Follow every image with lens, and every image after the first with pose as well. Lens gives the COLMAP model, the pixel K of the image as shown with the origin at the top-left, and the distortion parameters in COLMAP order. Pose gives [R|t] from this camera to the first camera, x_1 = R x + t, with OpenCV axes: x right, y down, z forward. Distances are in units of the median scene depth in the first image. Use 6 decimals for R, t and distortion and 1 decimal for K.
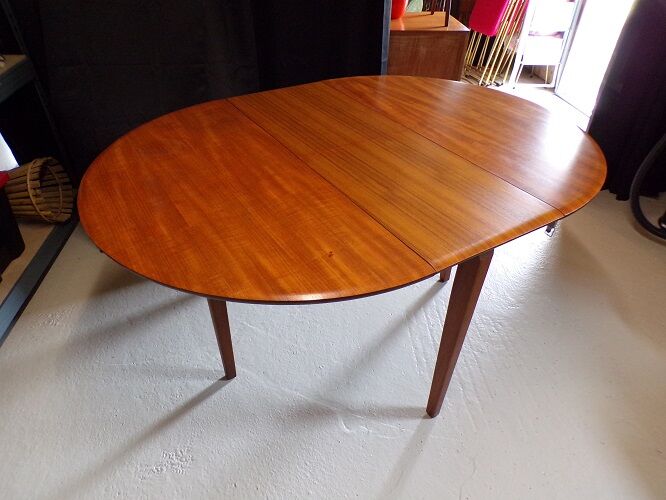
lens RADIAL K [[460.2, 0, 333.6], [0, 460.2, 248.3], [0, 0, 1]] dist [-0.006289, 0.007445]
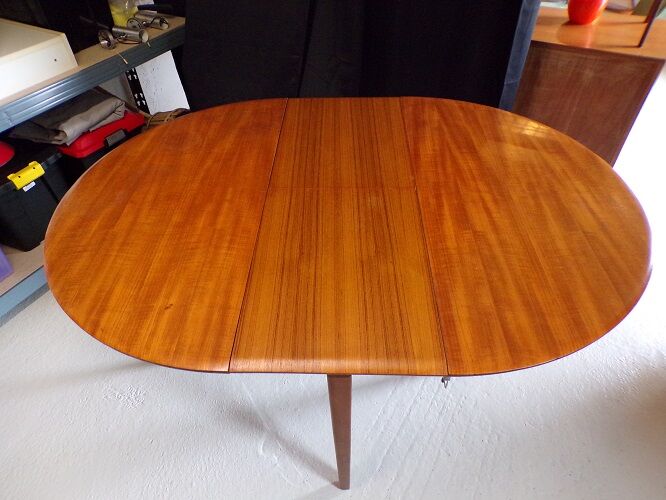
lens RADIAL K [[460.2, 0, 335.4], [0, 460.2, 251.5], [0, 0, 1]] dist [-0.006289, 0.007445]
pose [[0.830056, 0.356638, -0.428738, 0.453956], [-0.307257, 0.934041, 0.182101, -0.262051], [0.465403, -0.019421, 0.884886, 0.180233]]
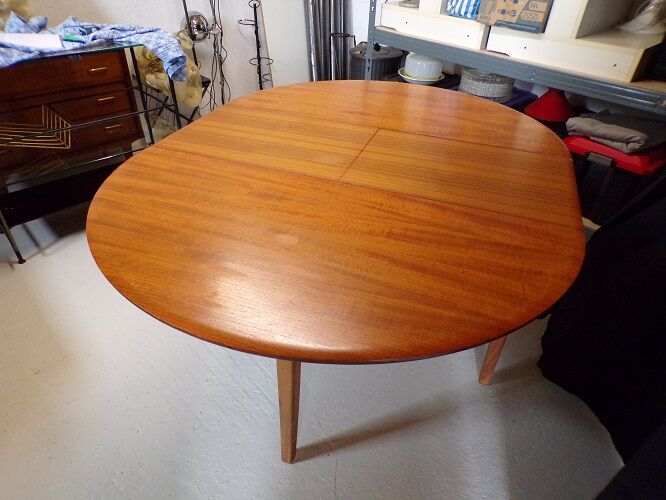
lens RADIAL K [[460.2, 0, 326.6], [0, 460.2, 248.6], [0, 0, 1]] dist [-0.006289, 0.007445]
pose [[-0.774455, 0.338851, -0.534228, 0.641257], [-0.406220, 0.381010, 0.830552, -0.874699], [0.484980, 0.860239, -0.157427, 1.236038]]
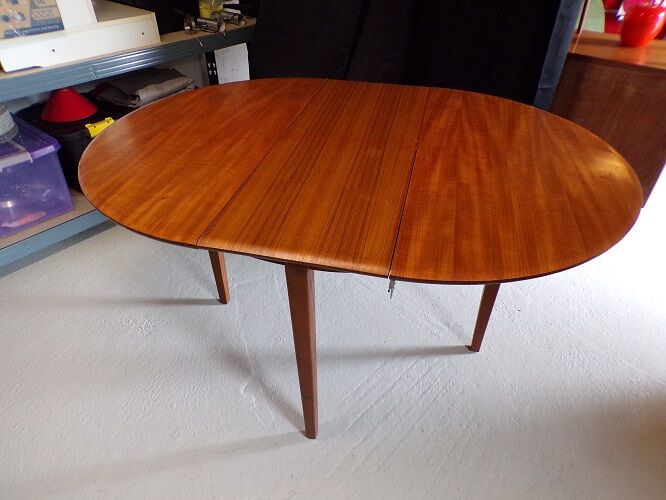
lens RADIAL K [[460.2, 0, 336.2], [0, 460.2, 251.4], [0, 0, 1]] dist [-0.006289, 0.007445]
pose [[0.696439, 0.425538, -0.577832, 0.669137], [-0.428020, 0.892625, 0.141488, -0.140545], [0.575995, 0.148786, 0.803798, 0.221844]]
